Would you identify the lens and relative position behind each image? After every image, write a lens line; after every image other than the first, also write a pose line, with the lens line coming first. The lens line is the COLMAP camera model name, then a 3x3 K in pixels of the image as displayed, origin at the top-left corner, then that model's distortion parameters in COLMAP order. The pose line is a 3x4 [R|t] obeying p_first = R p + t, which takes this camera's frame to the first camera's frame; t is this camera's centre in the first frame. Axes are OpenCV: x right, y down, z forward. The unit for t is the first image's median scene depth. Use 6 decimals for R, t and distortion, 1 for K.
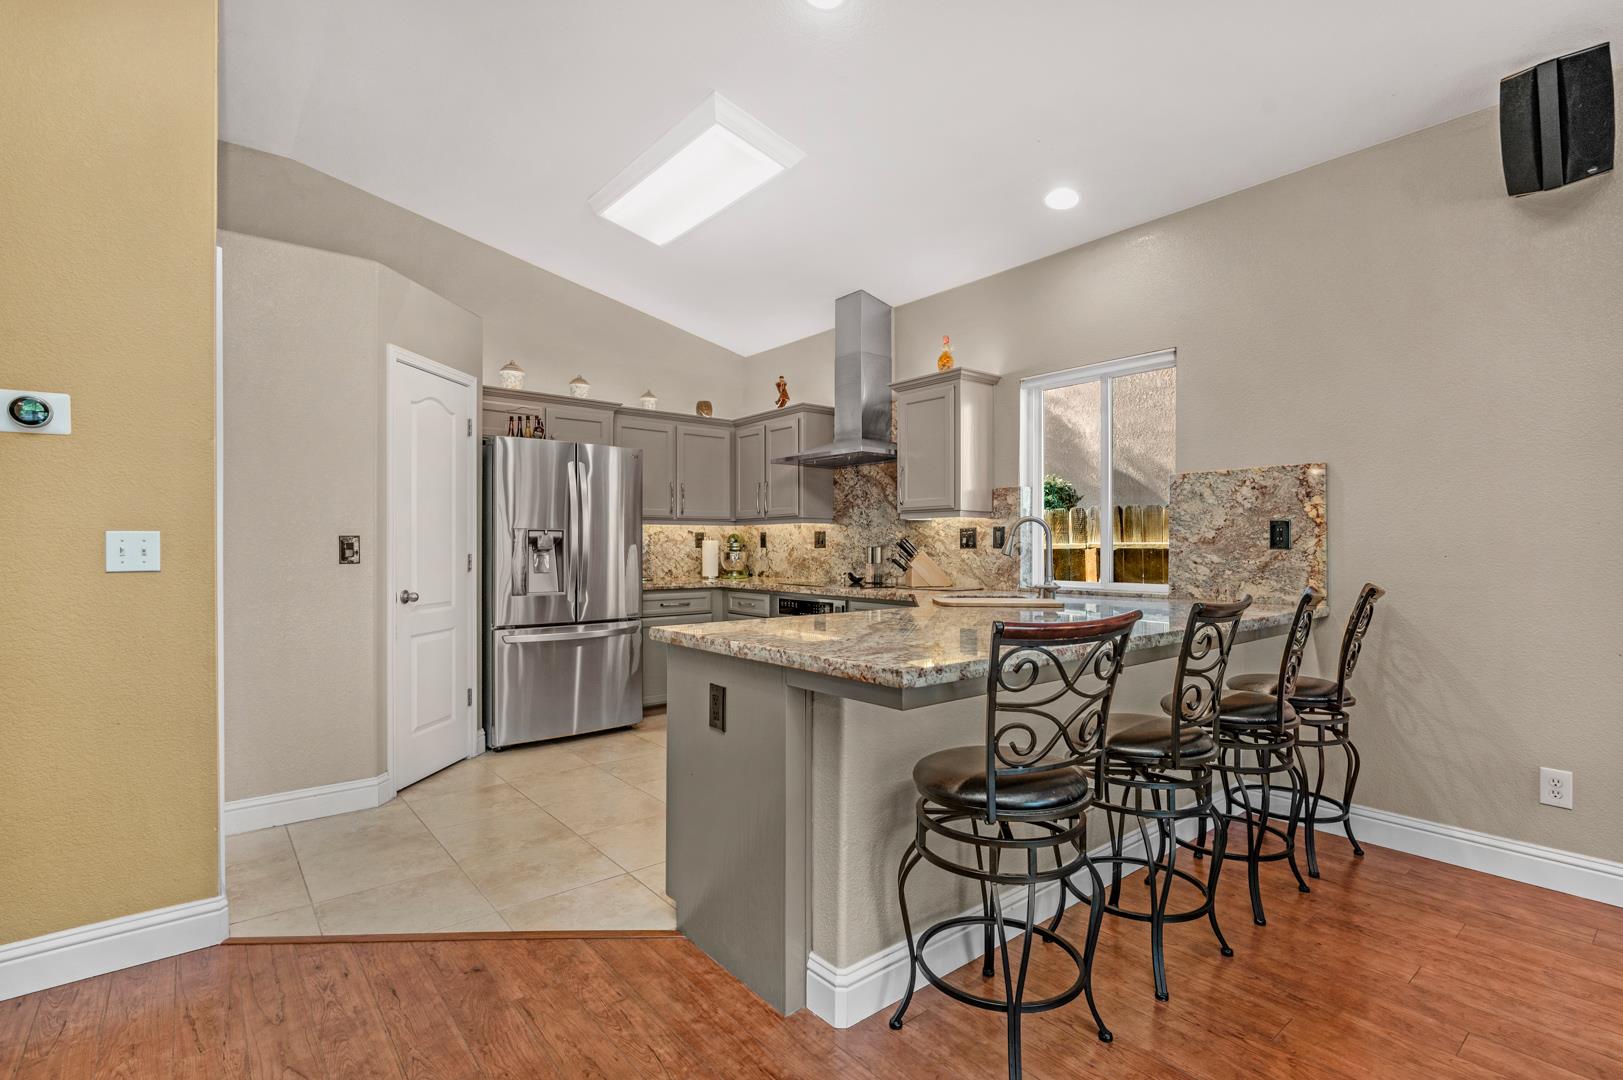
lens RADIAL K [[752.8, 0, 810.5], [0, 752.8, 542.1], [0, 0, 1]] dist [-0.001409, -0.001461]
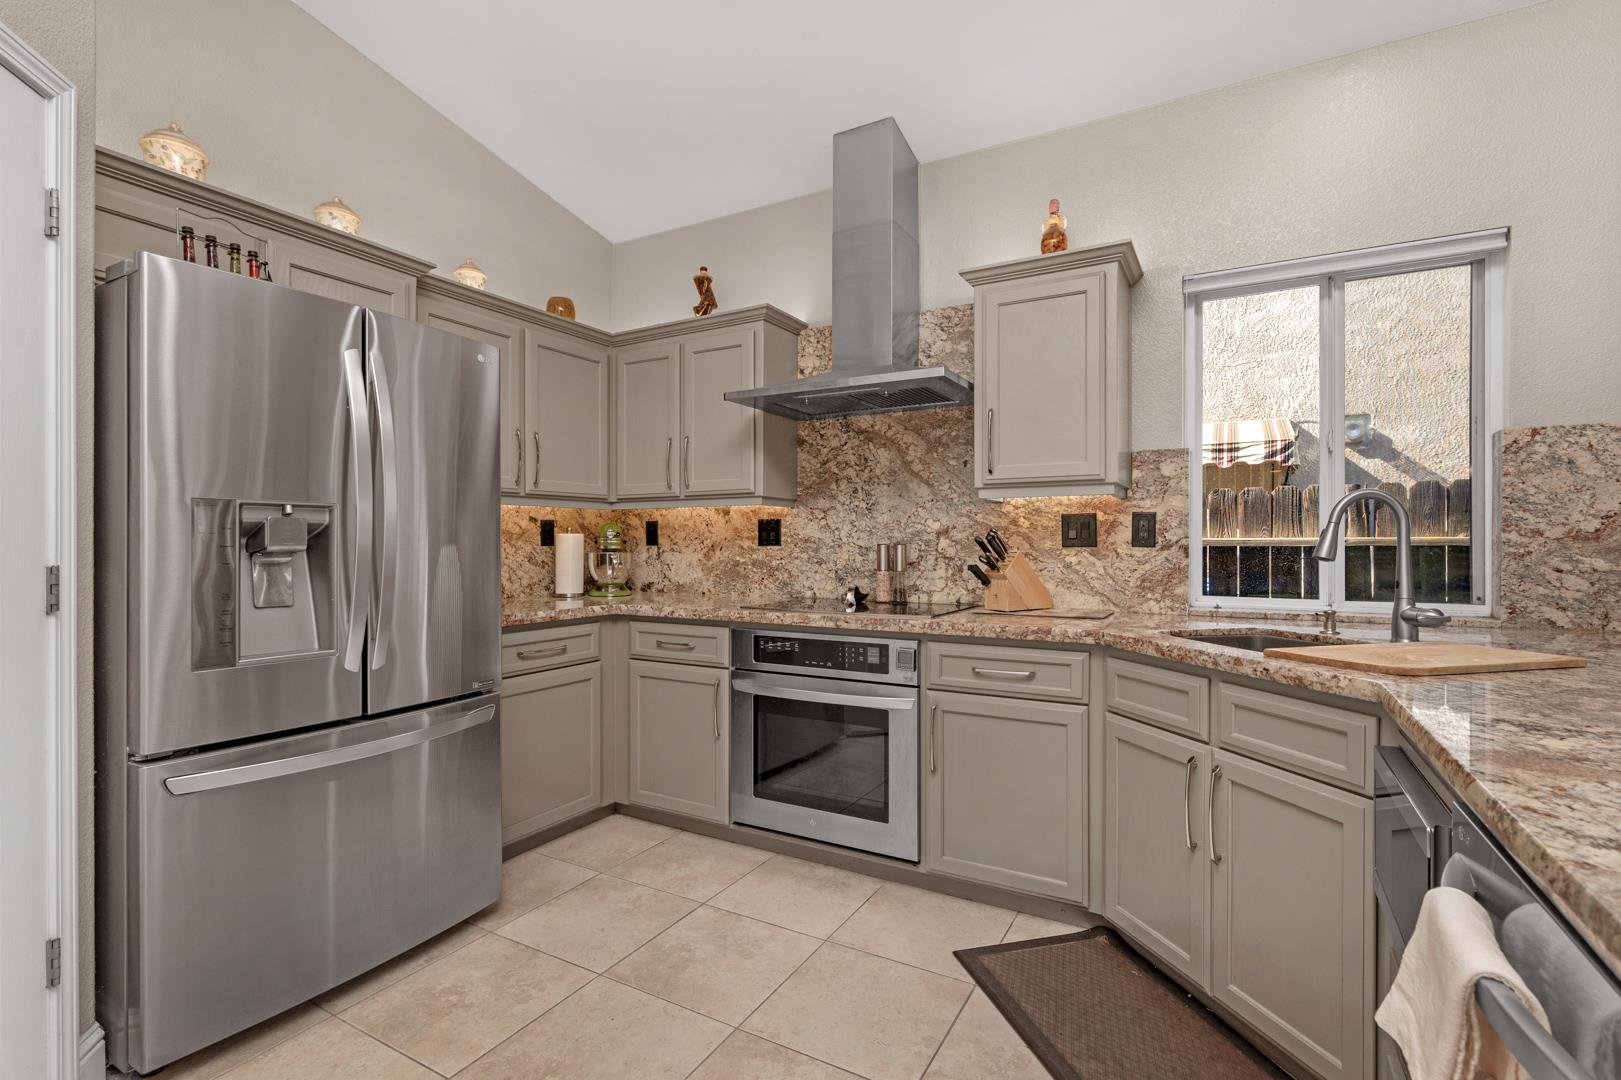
lens RADIAL K [[751.9, 0, 809.5], [0, 751.9, 542.0], [0, 0, 1]] dist [-0.001409, -0.001461]
pose [[0.933754, -0.000425, 0.357916, -0.200332], [-0.001862, 0.999980, 0.006043, 0.000860], [-0.357912, -0.006309, 0.933734, 0.443475]]
